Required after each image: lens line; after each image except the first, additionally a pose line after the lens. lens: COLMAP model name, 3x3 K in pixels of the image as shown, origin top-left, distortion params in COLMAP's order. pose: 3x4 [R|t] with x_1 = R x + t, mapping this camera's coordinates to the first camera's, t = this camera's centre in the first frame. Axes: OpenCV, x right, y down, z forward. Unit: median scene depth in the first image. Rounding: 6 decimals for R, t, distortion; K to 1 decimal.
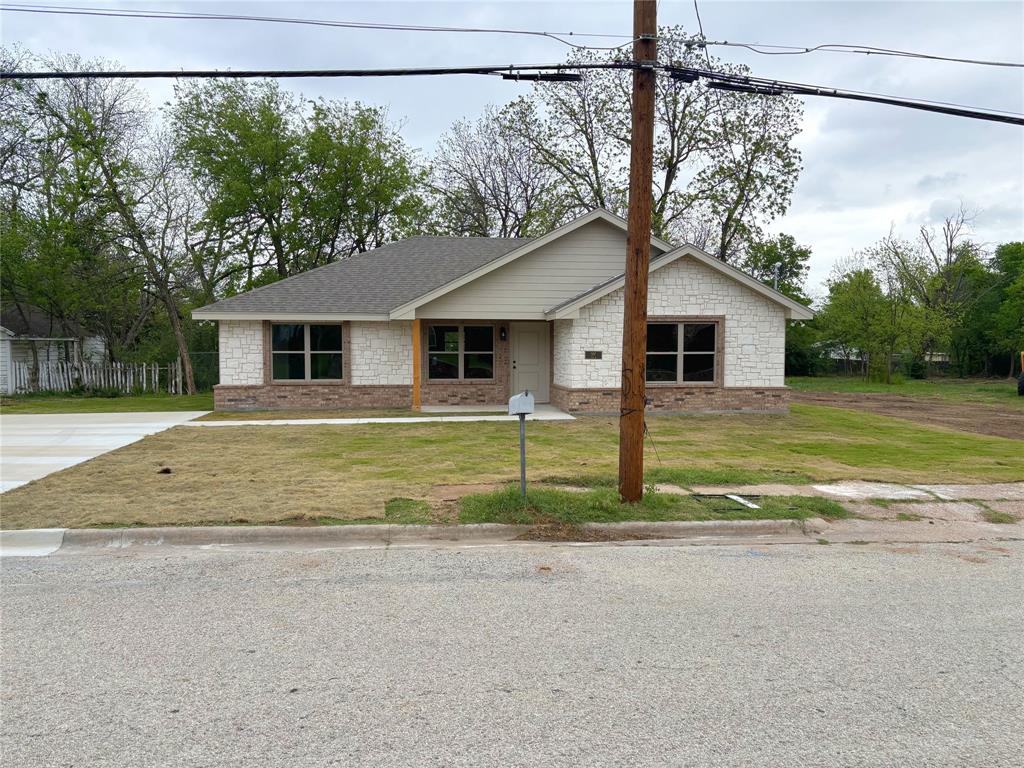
lens RADIAL K [[780.8, 0, 512.0], [0, 780.8, 384.0], [0, 0, 1]] dist [0.135257, 0.000983]
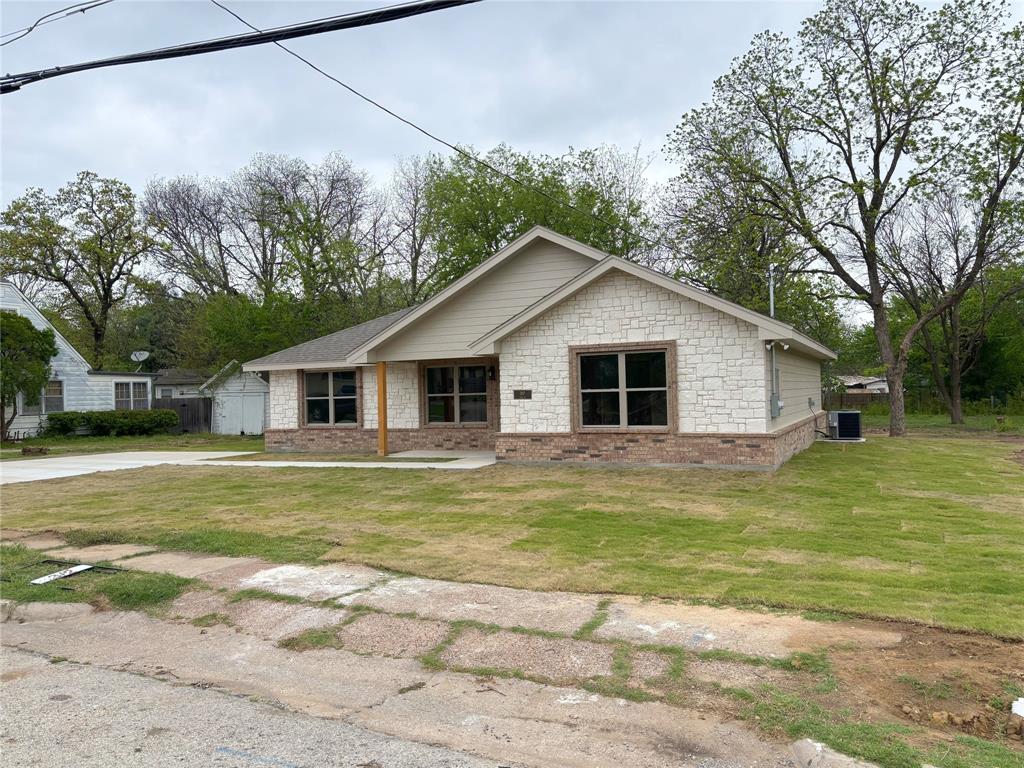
lens RADIAL K [[780.8, 0, 512.0], [0, 780.8, 384.0], [0, 0, 1]] dist [0.135257, 0.000983]
pose [[0.826632, -0.028542, -0.562019, 0.562881], [-0.003078, 0.998469, -0.055235, -0.001021], [0.562735, 0.047389, 0.825278, 0.273465]]
